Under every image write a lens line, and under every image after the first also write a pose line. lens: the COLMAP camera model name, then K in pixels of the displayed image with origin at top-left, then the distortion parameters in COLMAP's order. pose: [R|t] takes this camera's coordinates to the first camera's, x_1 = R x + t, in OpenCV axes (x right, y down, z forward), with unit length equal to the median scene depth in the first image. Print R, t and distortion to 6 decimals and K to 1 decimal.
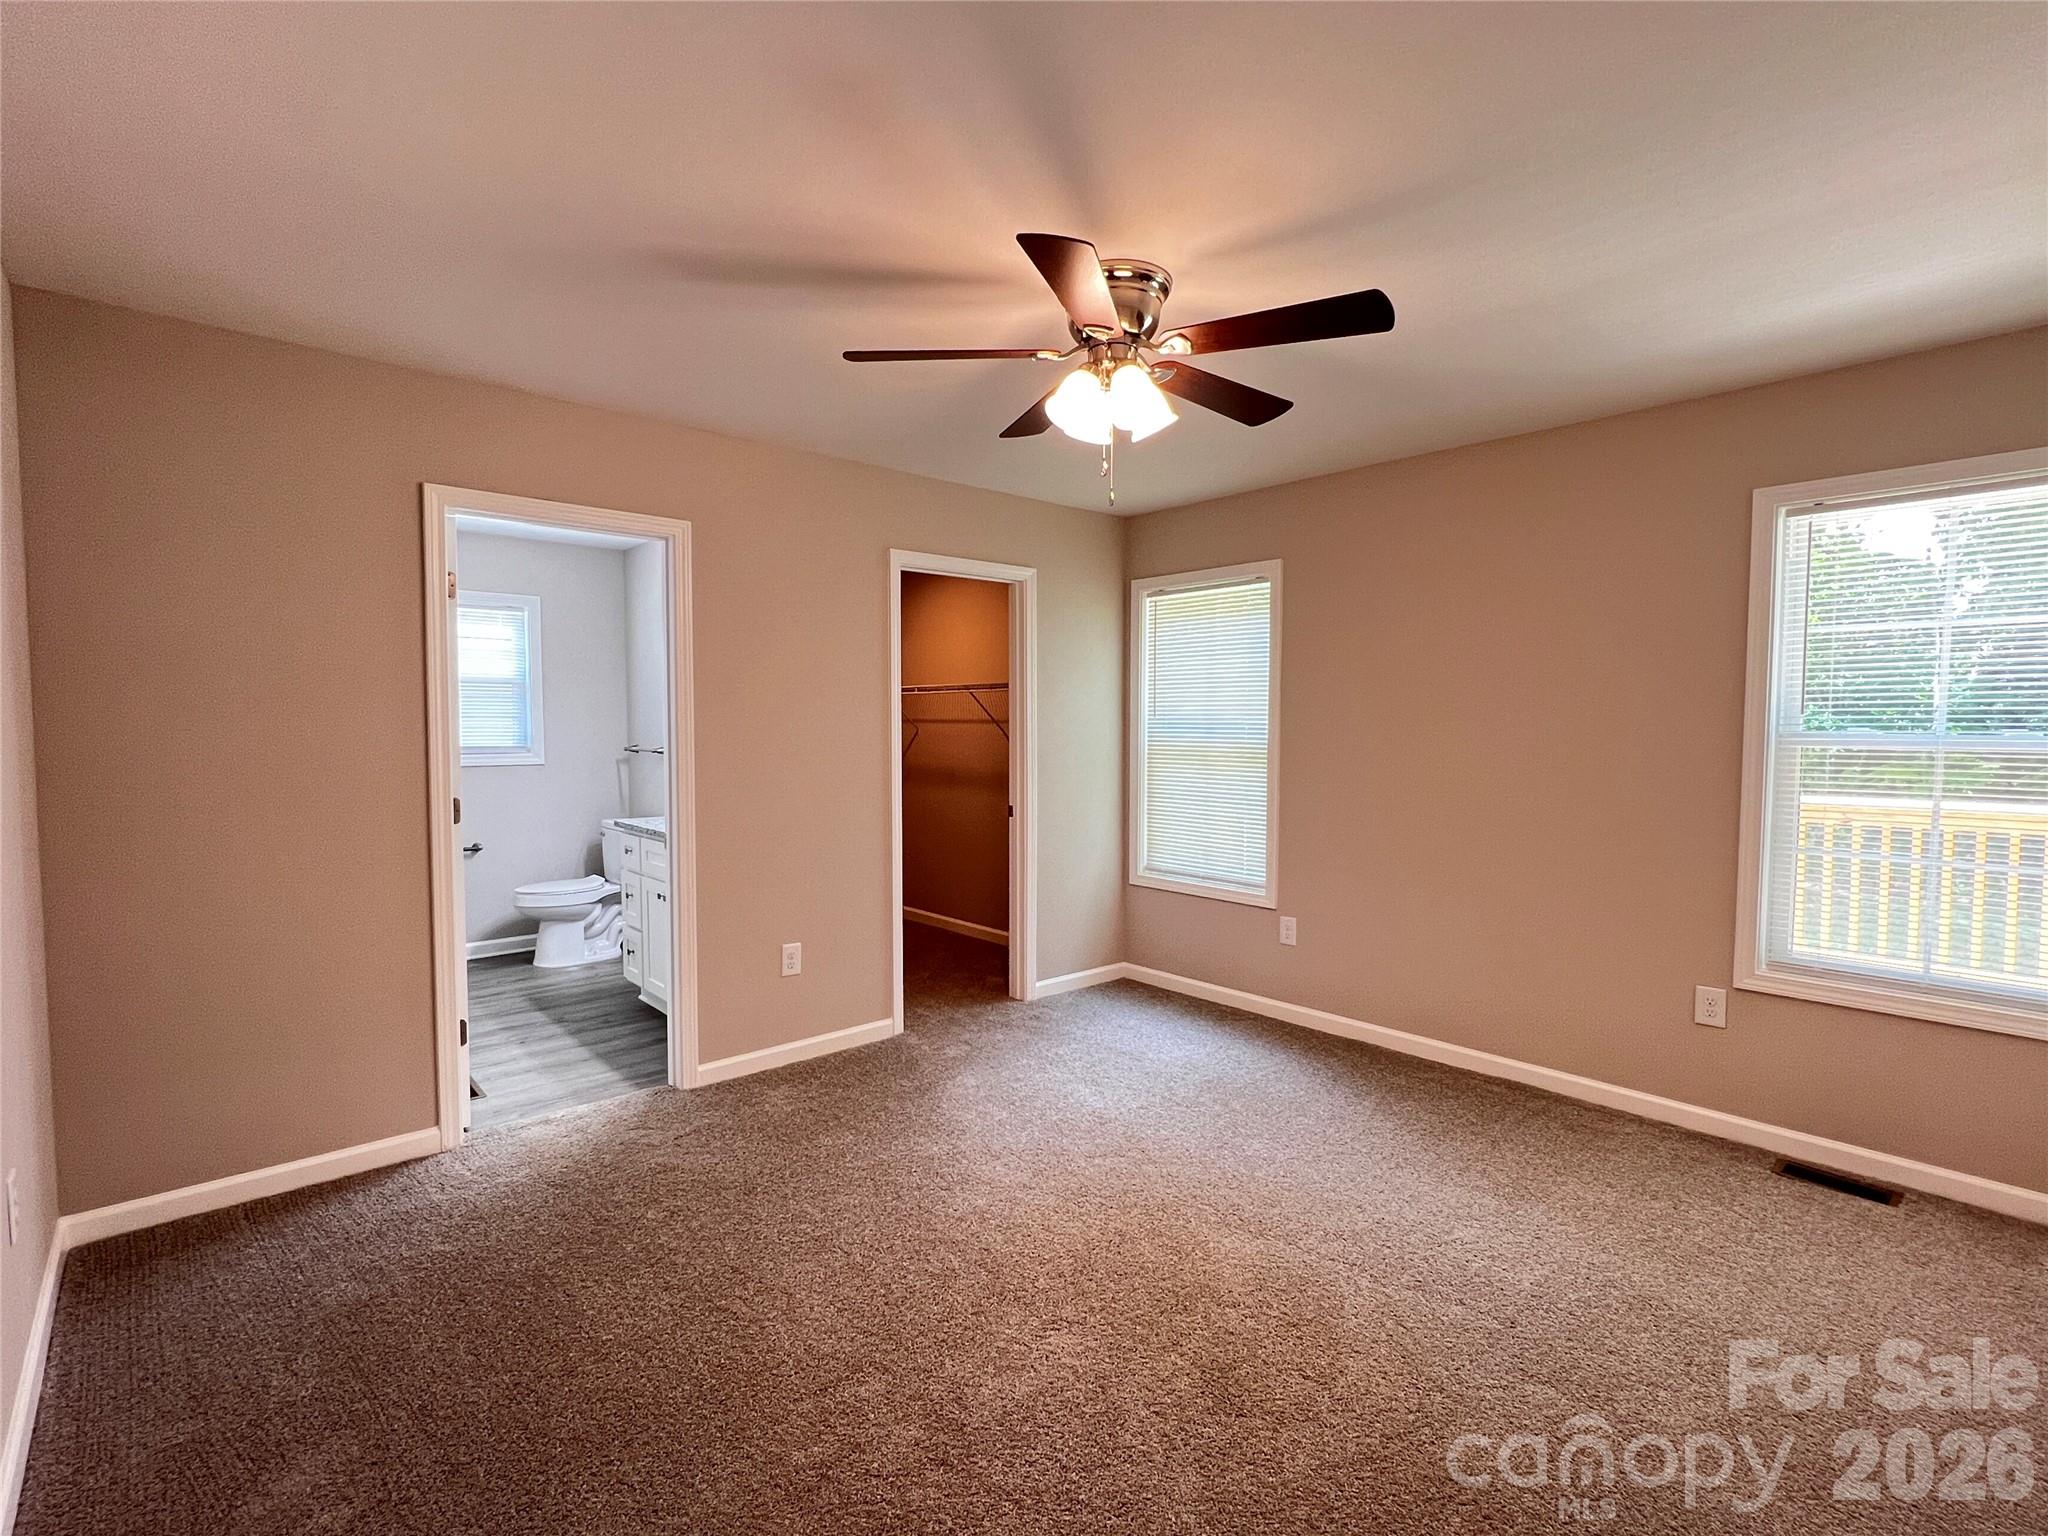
lens RADIAL K [[960.2, 0, 1009.0], [0, 960.2, 778.8], [0, 0, 1]] dist [-0.000441, -0.000107]
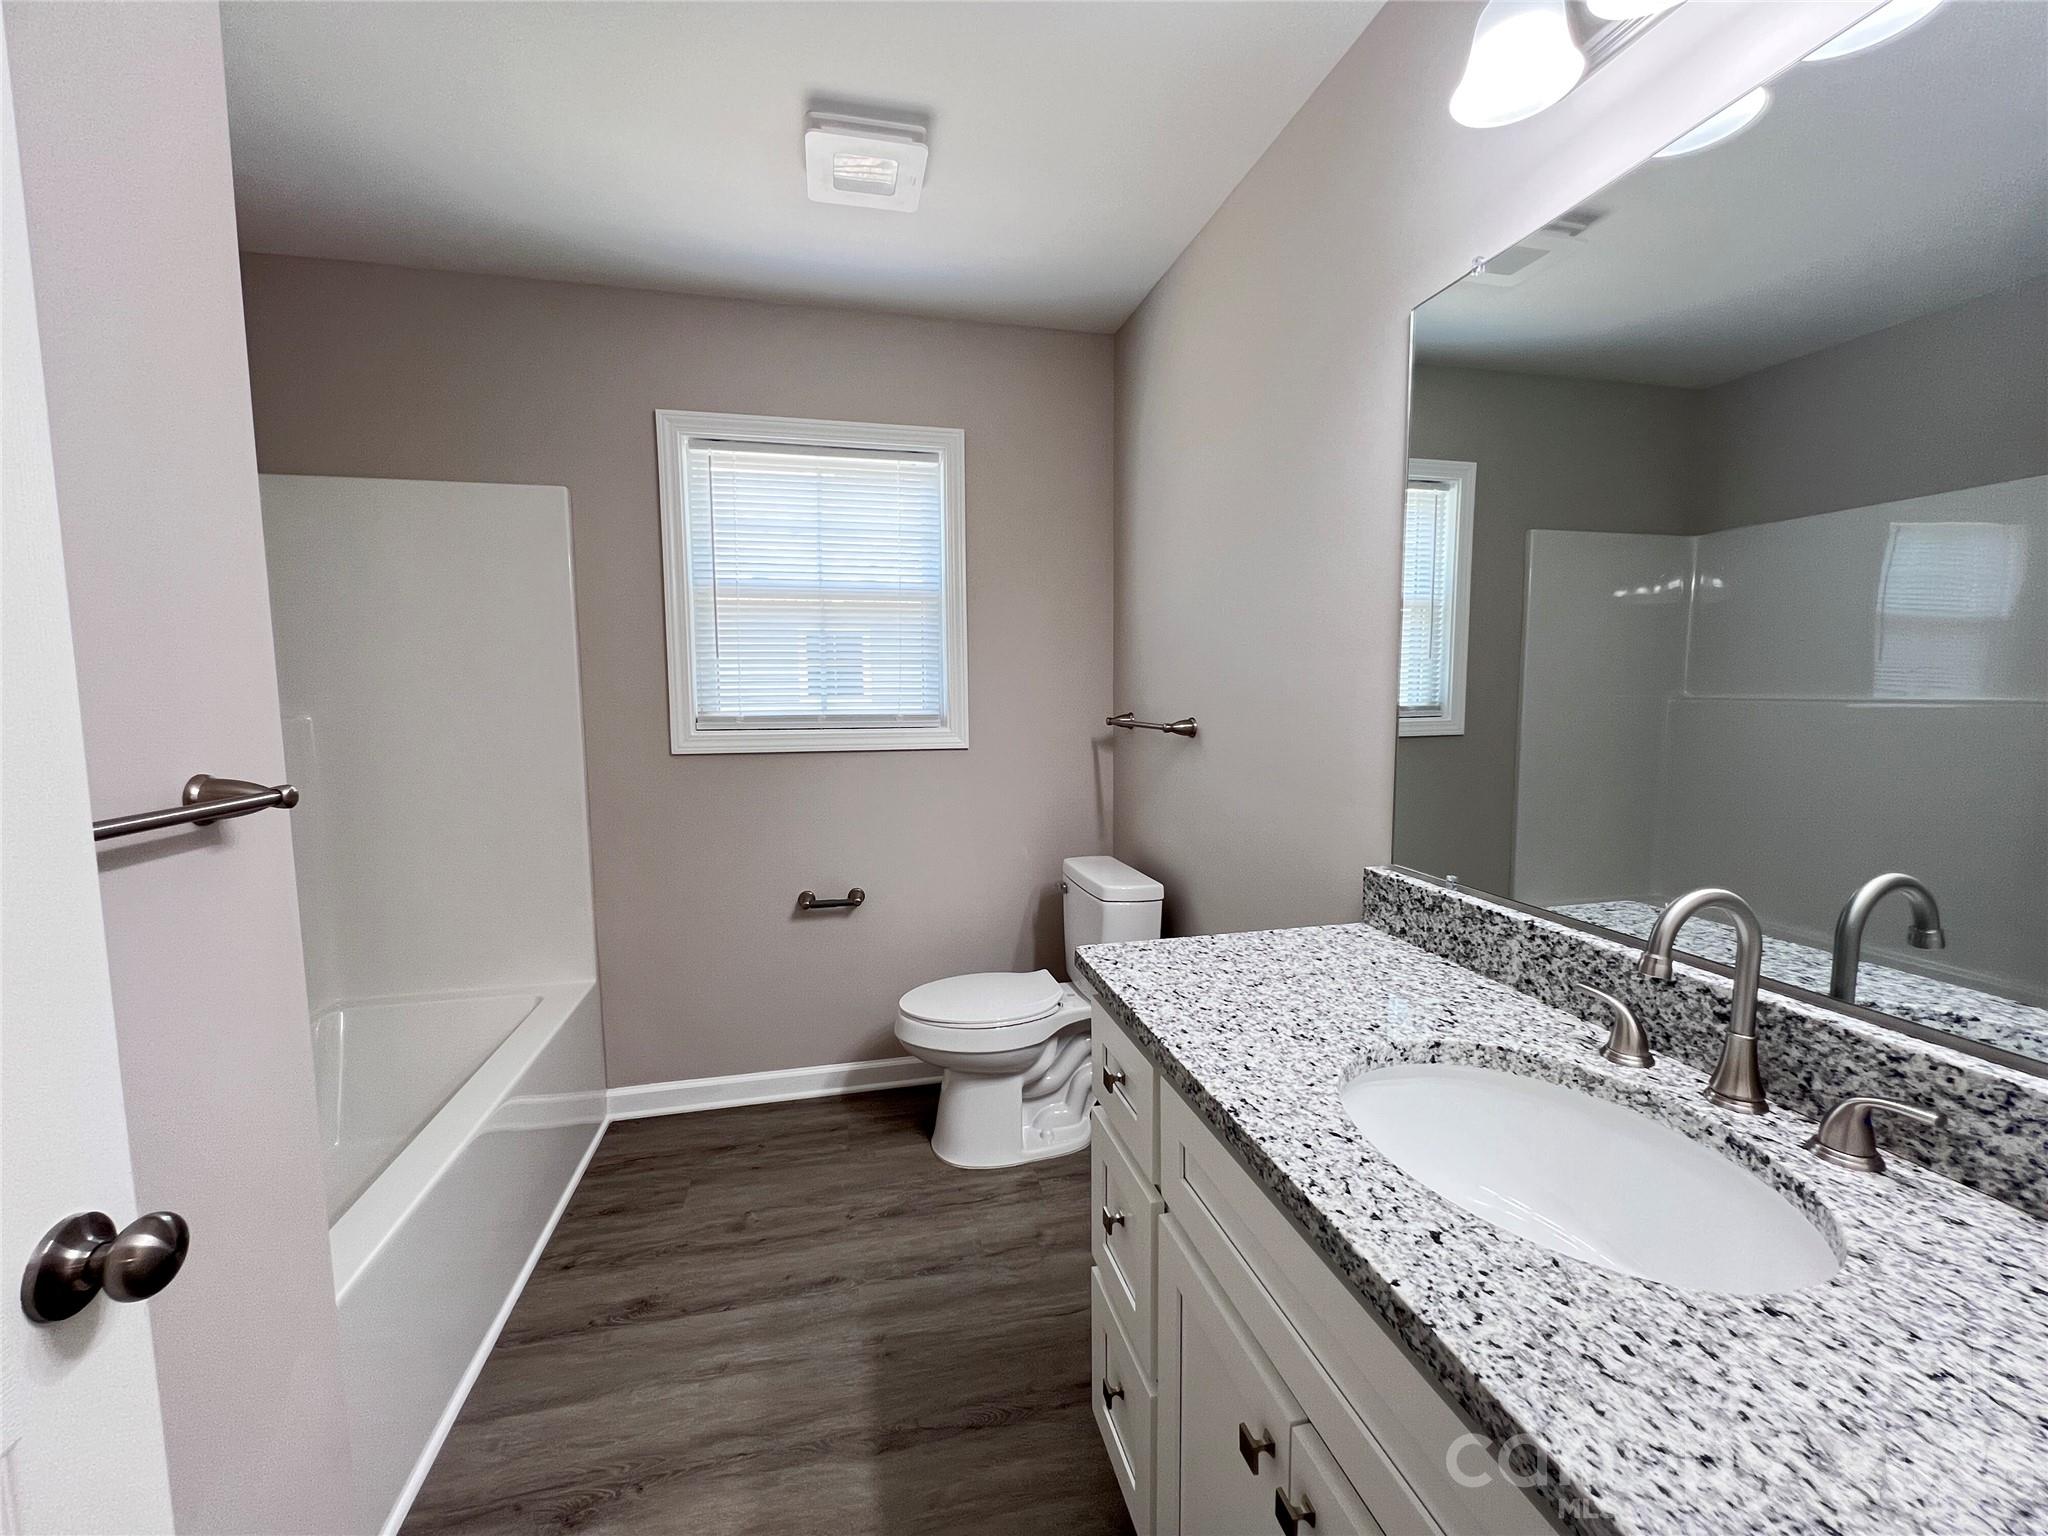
lens RADIAL K [[825.2, 0, 1021.2], [0, 825.2, 765.7], [0, 0, 1]] dist [-0.000133, -0.000003]
pose [[0.884268, 0.041093, -0.465168, -0.249963], [-0.018135, 0.998391, 0.053725, -0.031547], [0.466627, -0.039072, 0.883591, 0.623917]]
